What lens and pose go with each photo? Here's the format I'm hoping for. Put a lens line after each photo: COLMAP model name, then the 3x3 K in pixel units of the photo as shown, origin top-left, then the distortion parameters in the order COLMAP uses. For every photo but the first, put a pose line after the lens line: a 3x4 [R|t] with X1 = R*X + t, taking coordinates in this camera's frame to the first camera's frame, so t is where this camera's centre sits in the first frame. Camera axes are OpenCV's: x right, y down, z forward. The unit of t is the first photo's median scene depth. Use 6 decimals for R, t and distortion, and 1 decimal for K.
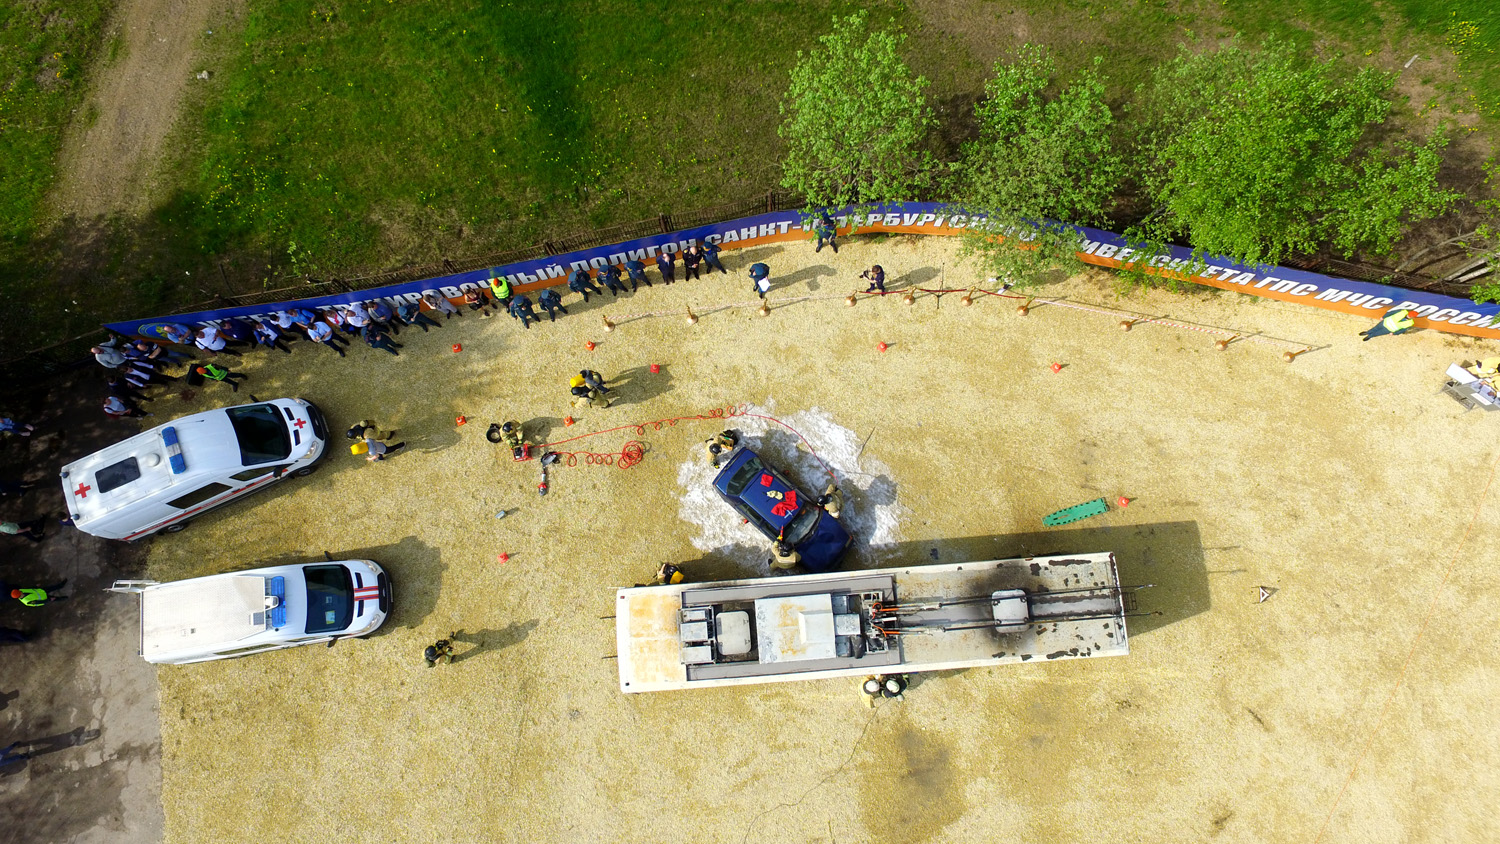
lens RADIAL K [[893.5, 0, 735.8], [0, 893.5, 418.4], [0, 0, 1]] dist [0.003321, 0.001317]
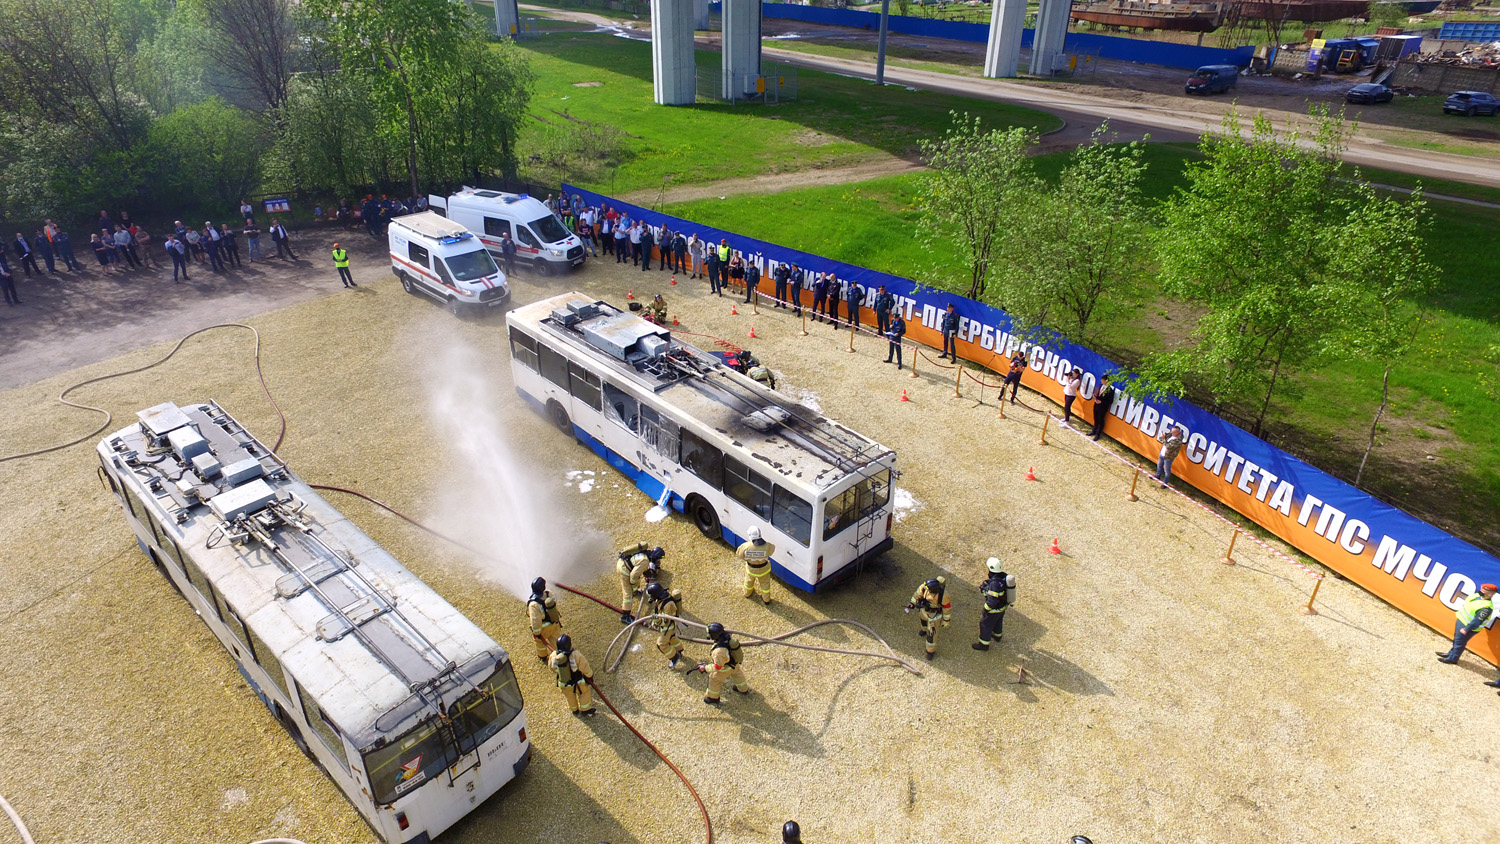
lens RADIAL K [[867.8, 0, 740.4], [0, 867.8, 423.3], [0, 0, 1]] dist [-0.010238, 0.020561]
pose [[0.618929, 0.405851, -0.672467, 0.770984], [-0.770954, 0.477618, -0.421320, 0.530767], [0.150189, 0.779209, 0.608504, 0.394210]]
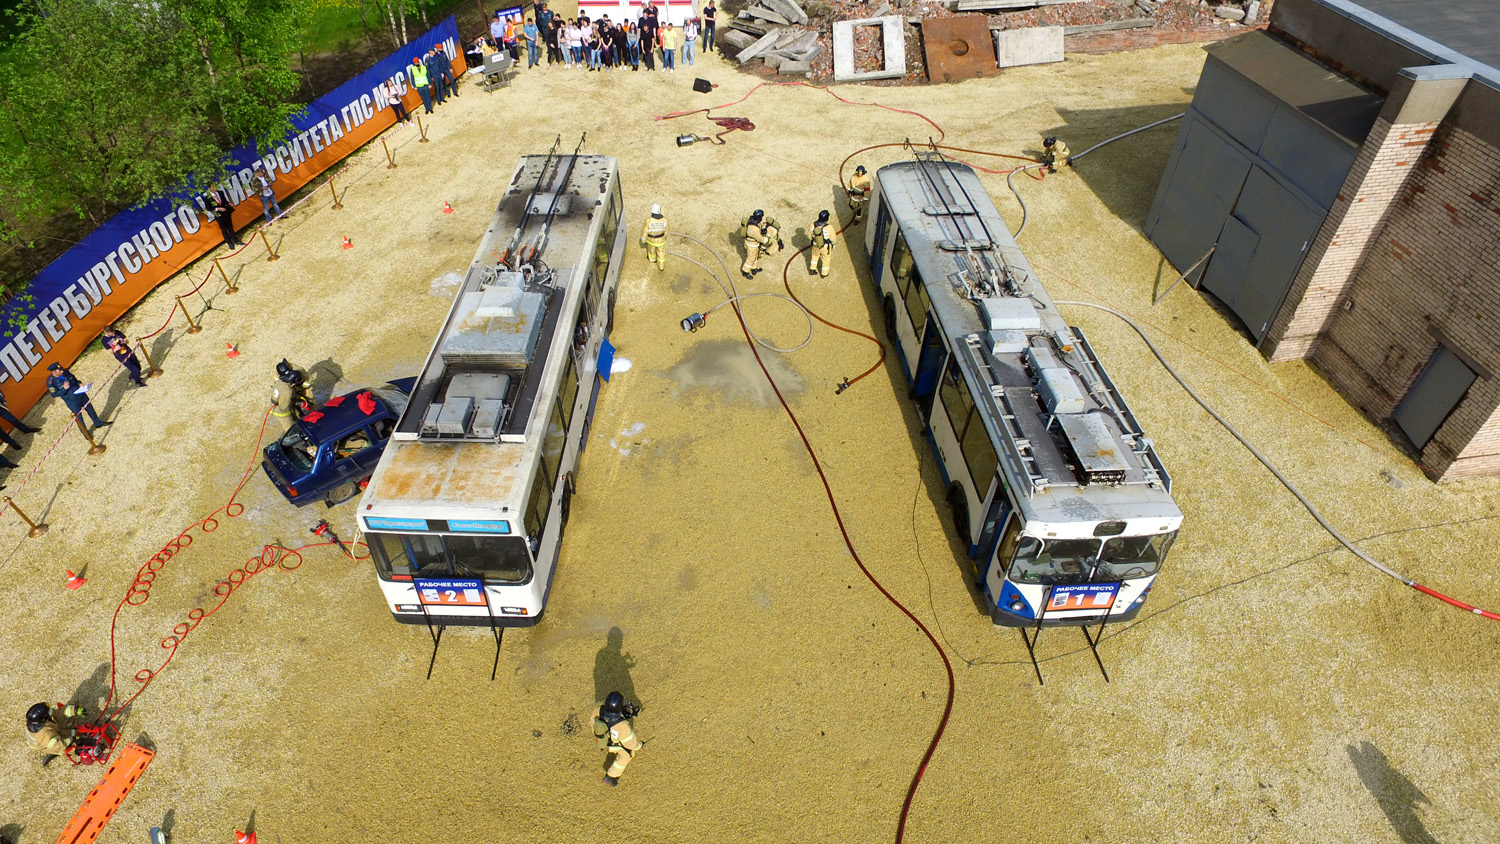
lens RADIAL K [[867.9, 0, 739.8], [0, 867.9, 425.3], [0, 0, 1]] dist [-0.003617, 0.001917]
pose [[0.093995, -0.663820, 0.741963, -0.443090], [0.974561, 0.213656, 0.067693, 0.346862], [-0.203461, 0.716725, 0.667015, 0.442240]]
